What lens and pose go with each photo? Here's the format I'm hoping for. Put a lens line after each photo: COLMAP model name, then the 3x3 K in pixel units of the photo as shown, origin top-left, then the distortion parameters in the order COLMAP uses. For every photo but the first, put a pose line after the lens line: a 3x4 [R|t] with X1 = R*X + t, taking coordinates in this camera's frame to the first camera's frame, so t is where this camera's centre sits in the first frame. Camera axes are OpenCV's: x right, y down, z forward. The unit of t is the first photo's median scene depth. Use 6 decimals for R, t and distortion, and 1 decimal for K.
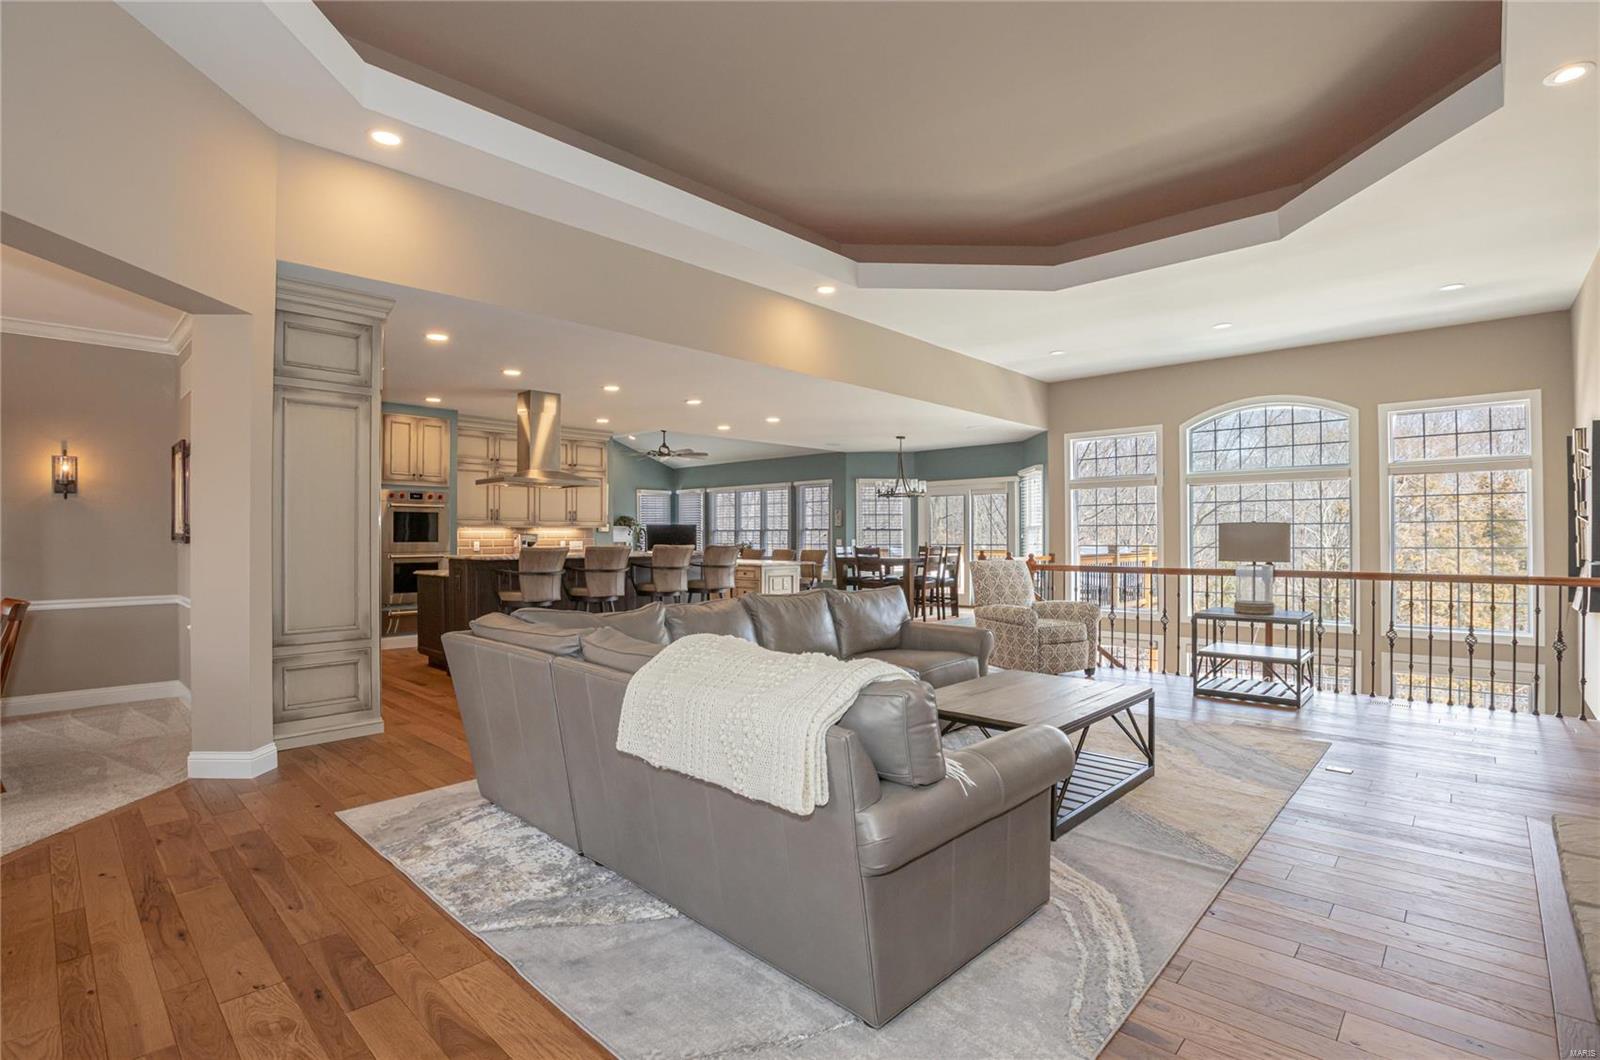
lens RADIAL K [[750.5, 0, 807.5], [0, 750.5, 529.6], [0, 0, 1]] dist [-0.041830, -0.000088]
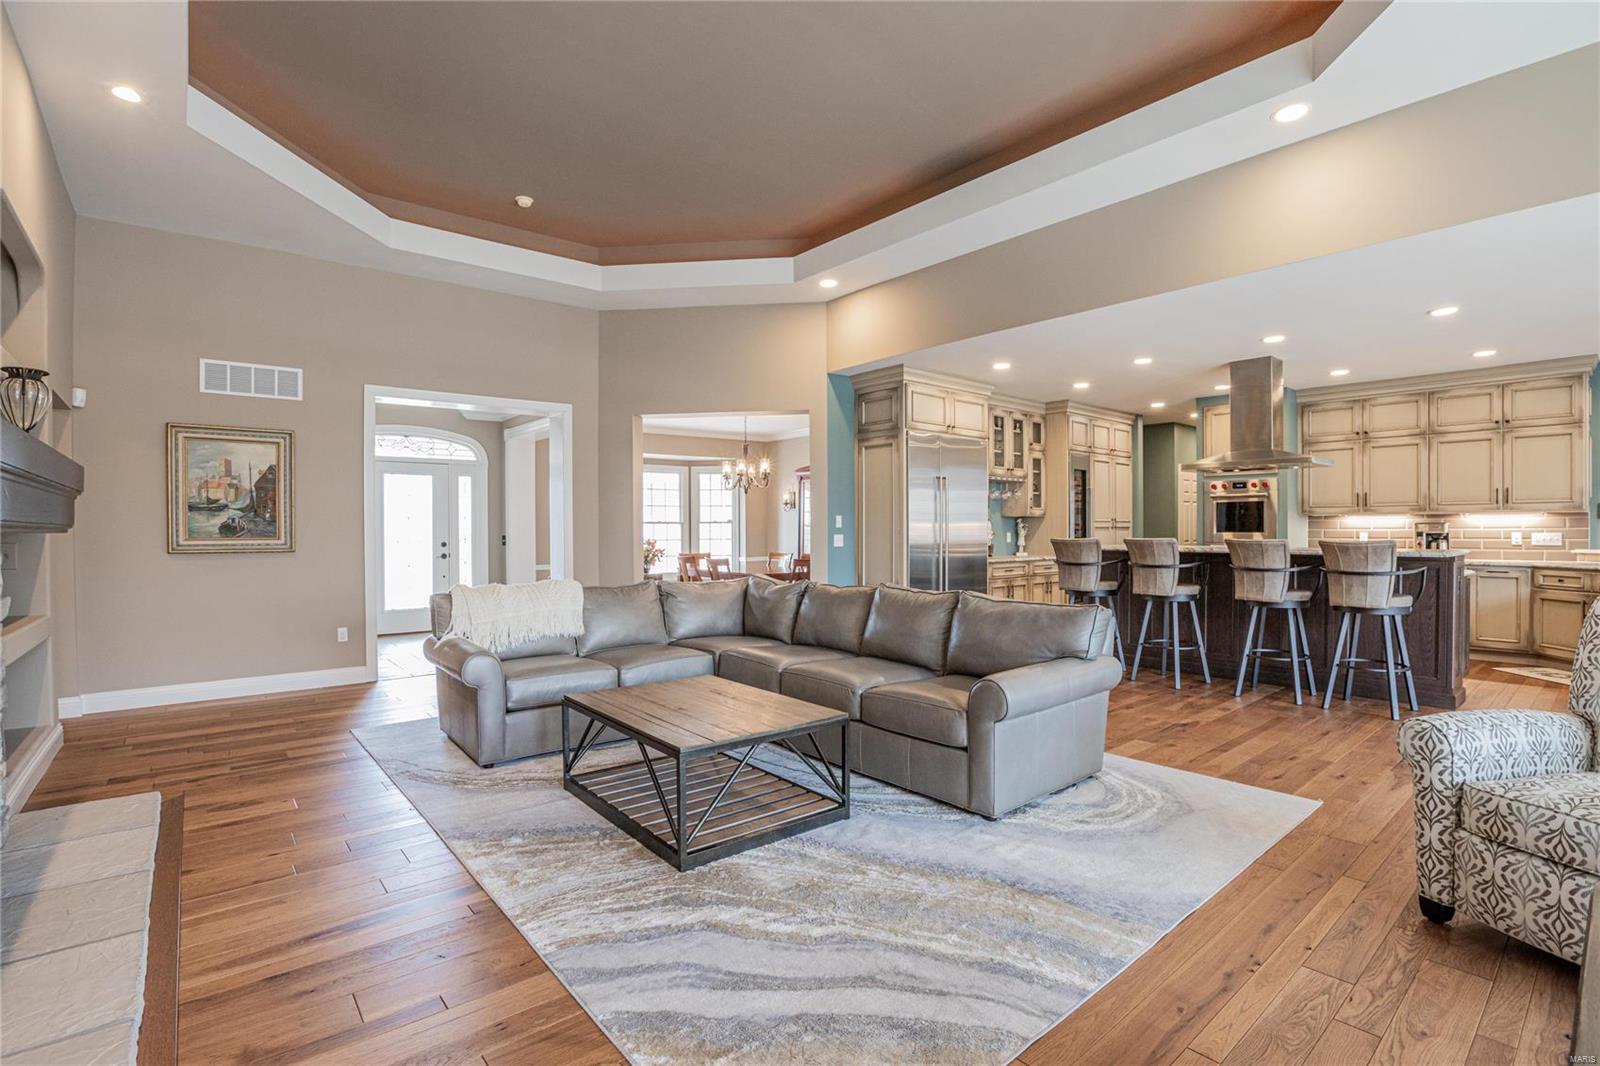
lens RADIAL K [[750.5, 0, 795.0], [0, 750.5, 527.9], [0, 0, 1]] dist [-0.041830, -0.000088]
pose [[-0.129123, 0.002285, -0.991626, 0.511584], [0.011900, 0.999929, 0.000754, 0.003392], [0.991557, -0.011703, -0.129141, 0.534125]]
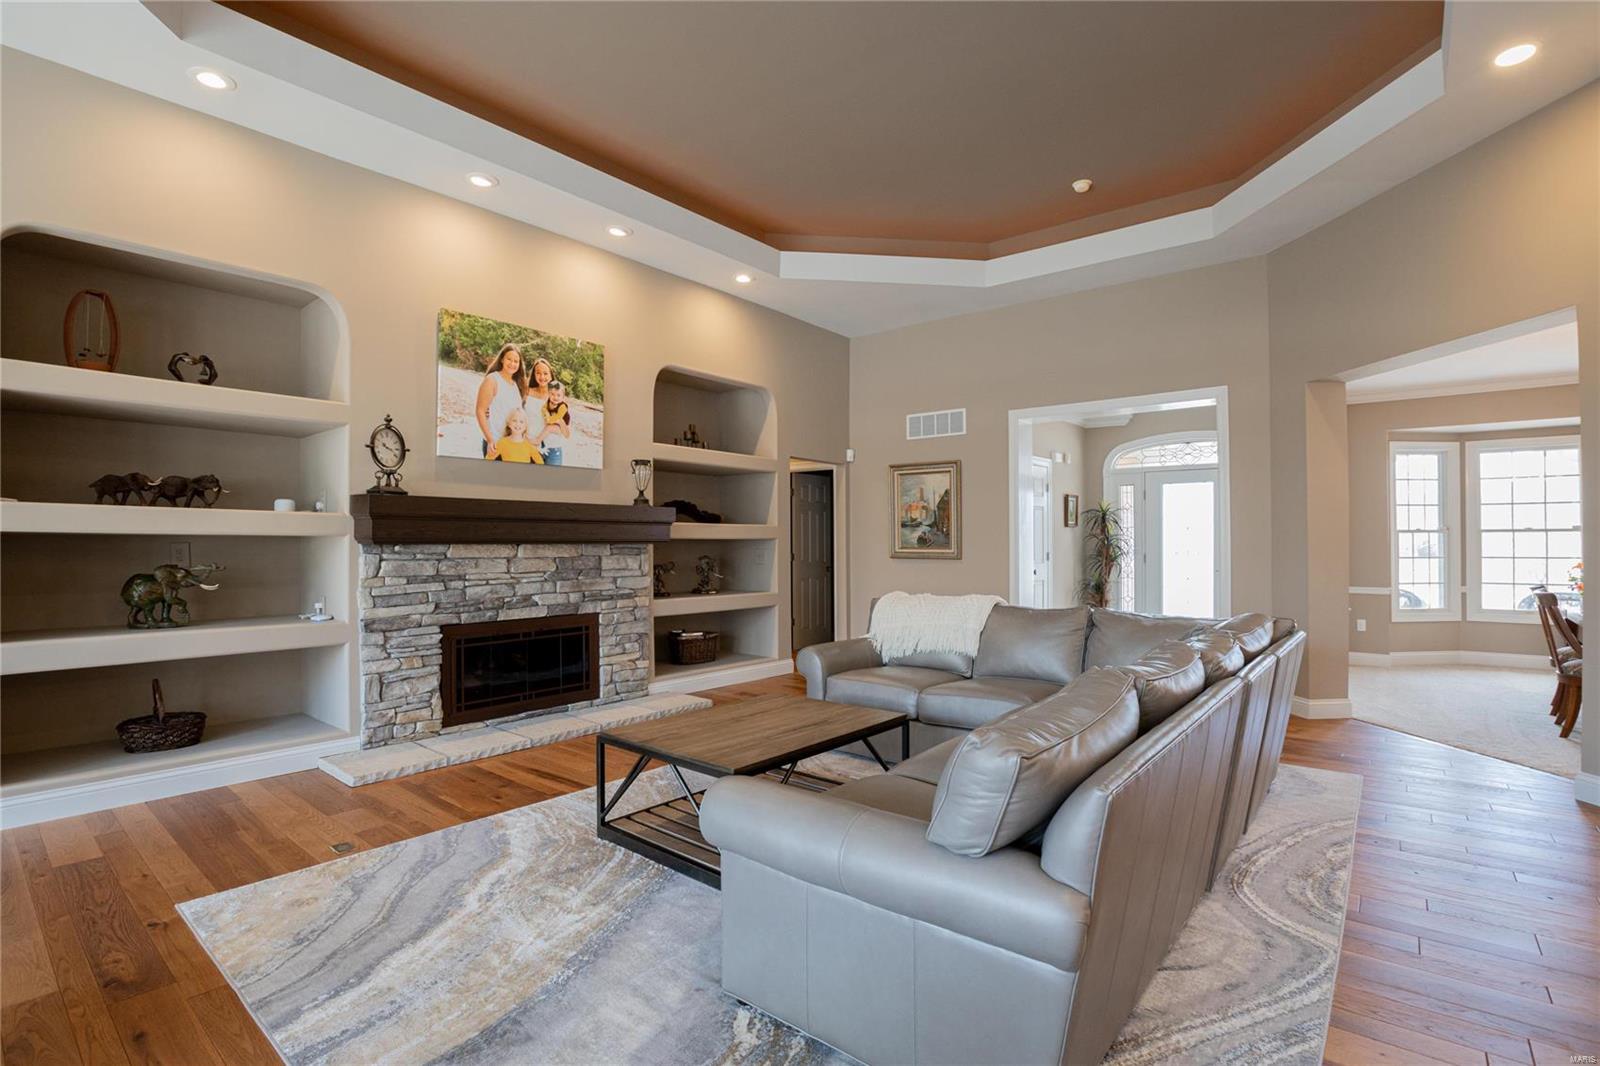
lens RADIAL K [[750.5, 0, 799.7], [0, 750.5, 532.0], [0, 0, 1]] dist [-0.041830, -0.000088]
pose [[-0.997835, 0.000963, -0.065754, 0.103399], [0.002261, 0.999804, -0.019671, 0.006215], [0.065723, -0.019777, -0.997642, 0.839835]]
